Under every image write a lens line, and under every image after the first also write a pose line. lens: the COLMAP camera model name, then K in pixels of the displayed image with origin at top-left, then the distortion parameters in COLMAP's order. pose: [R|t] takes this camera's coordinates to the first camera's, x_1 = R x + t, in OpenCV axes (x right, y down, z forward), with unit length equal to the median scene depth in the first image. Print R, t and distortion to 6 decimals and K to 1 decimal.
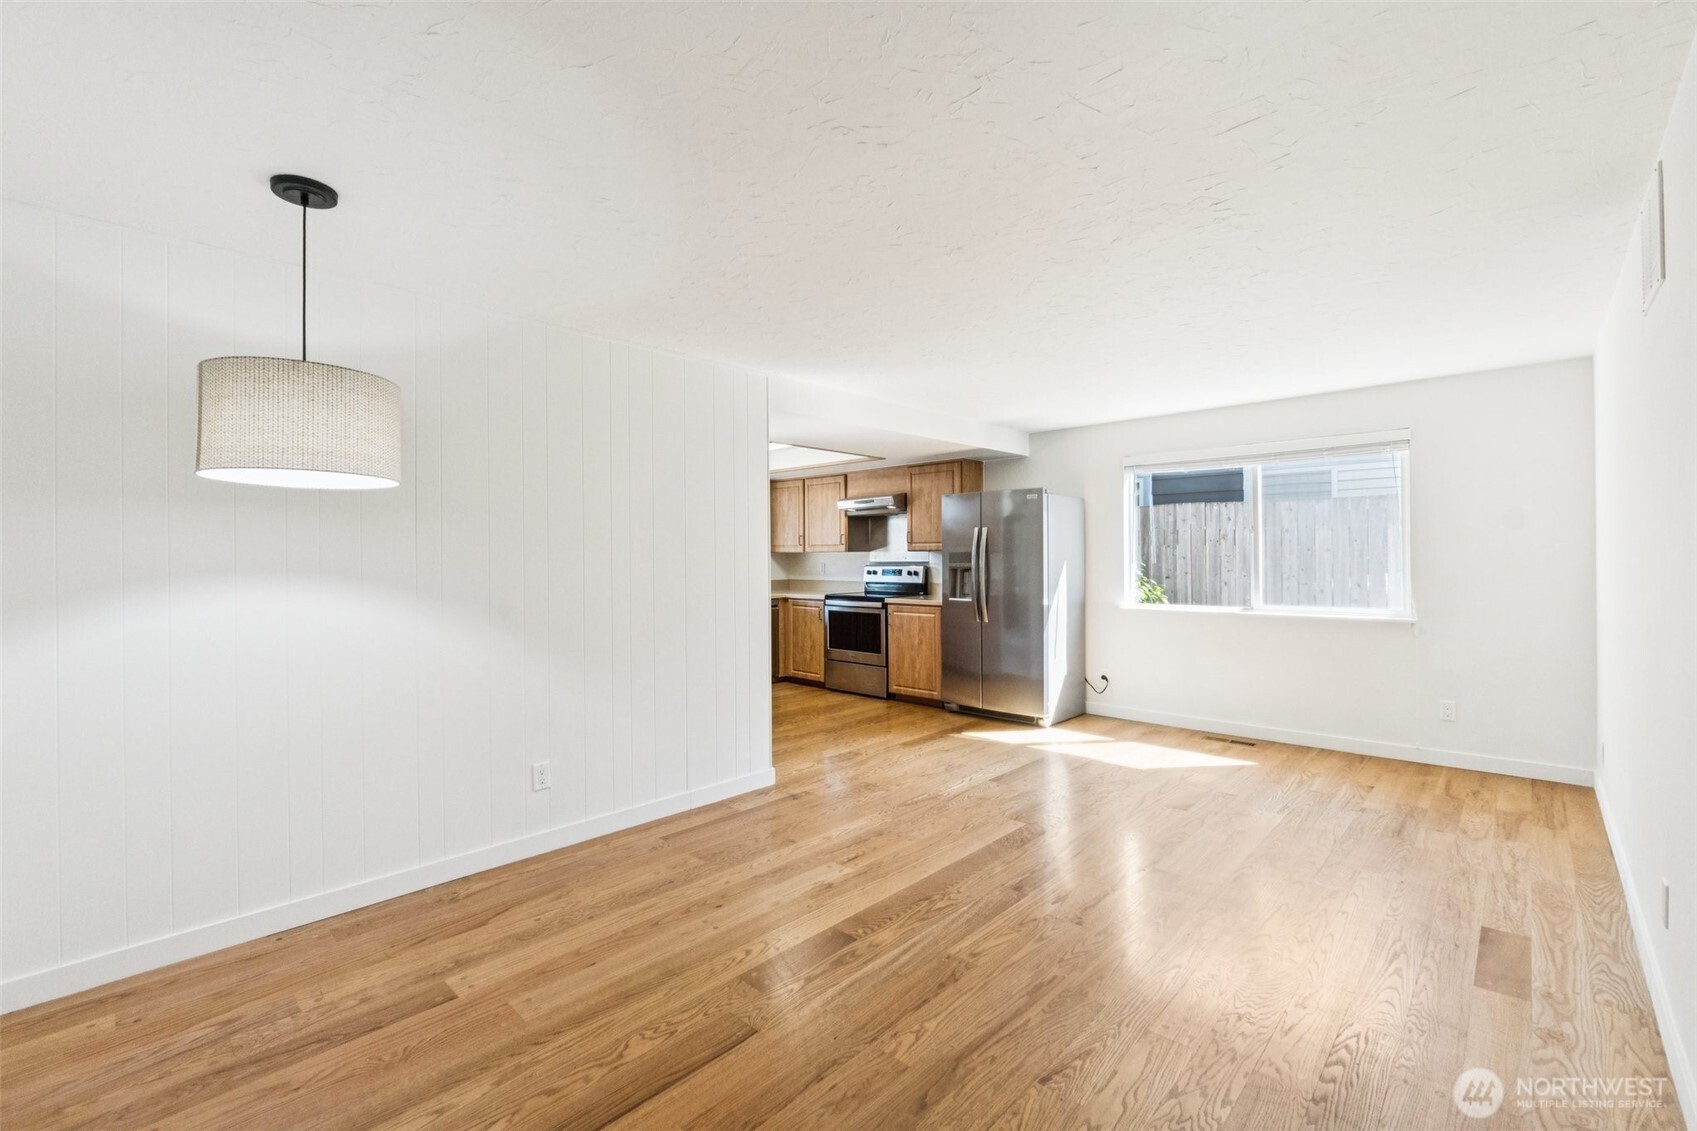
lens RADIAL K [[715.4, 0, 846.7], [0, 715.4, 557.6], [0, 0, 1]] dist [-0.019439, -0.000060]
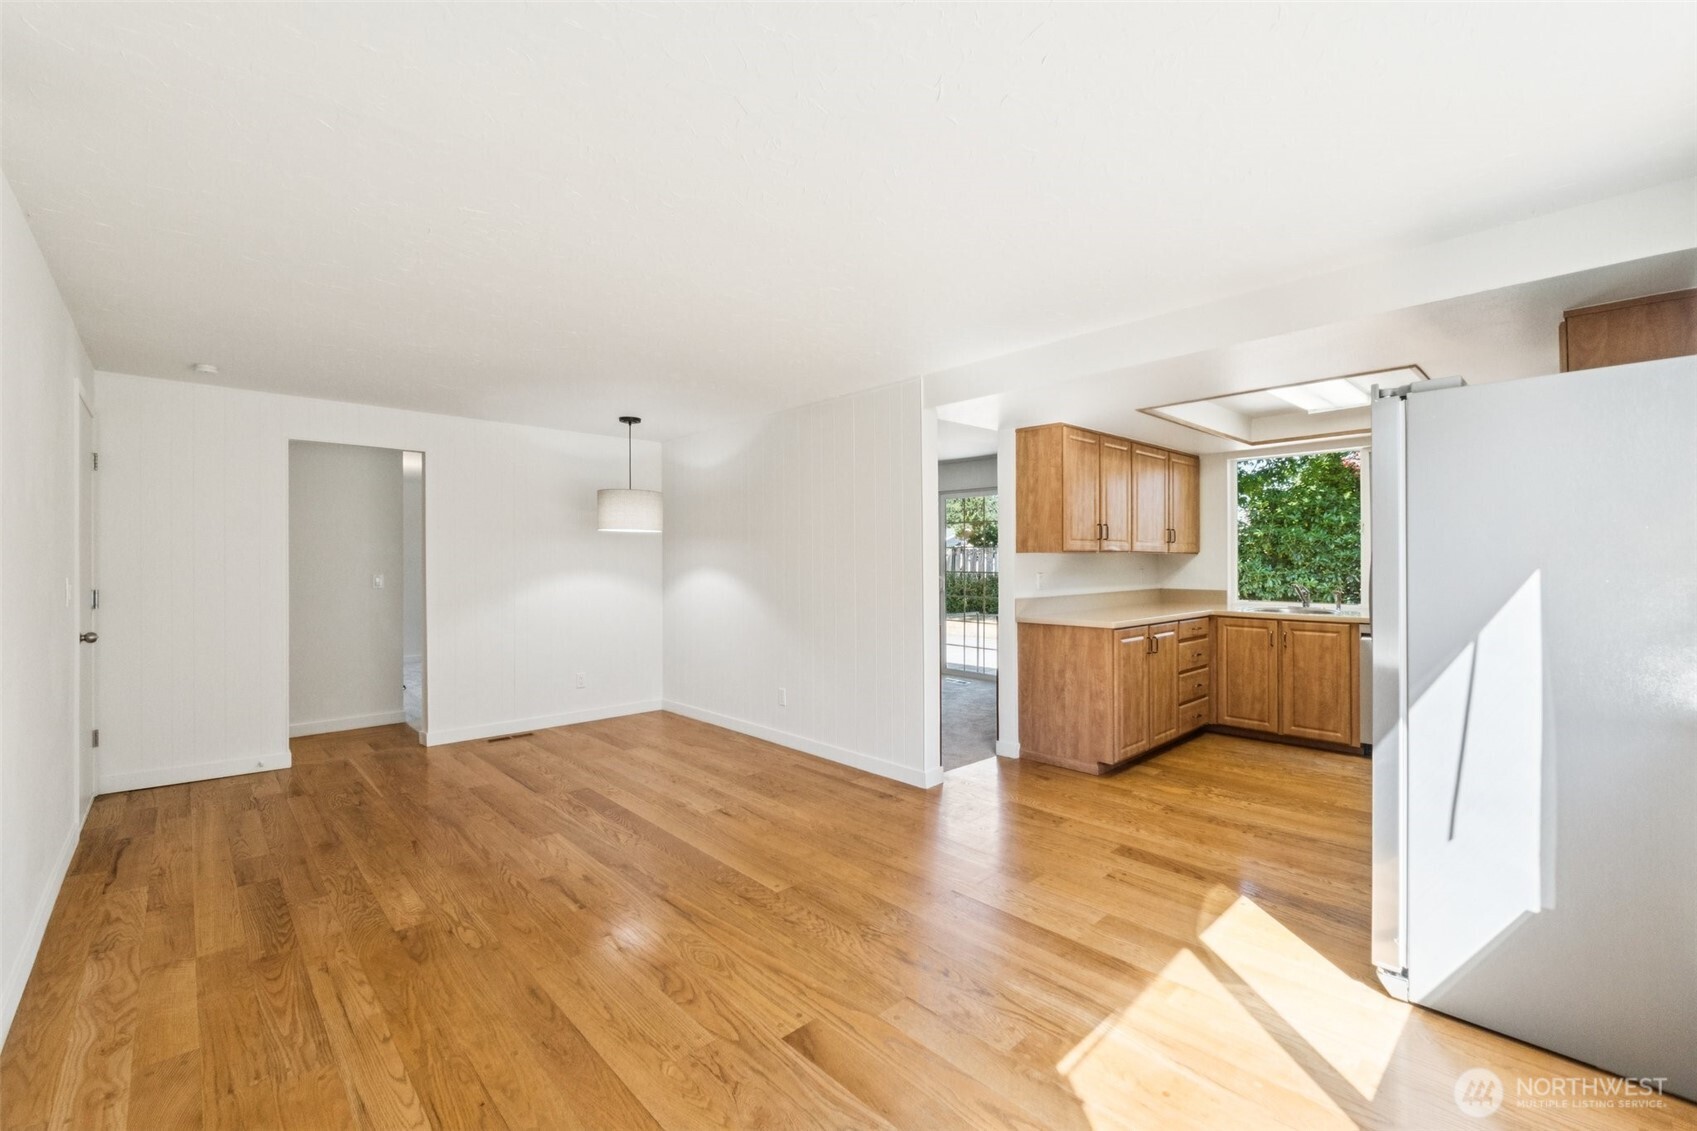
lens RADIAL K [[715.4, 0, 846.3], [0, 715.4, 560.8], [0, 0, 1]] dist [-0.019439, -0.000060]
pose [[-0.049141, 0.007663, -0.998762, 0.983090], [0.002134, 0.999969, 0.007568, -0.001674], [0.998790, -0.001760, -0.049156, 1.057394]]
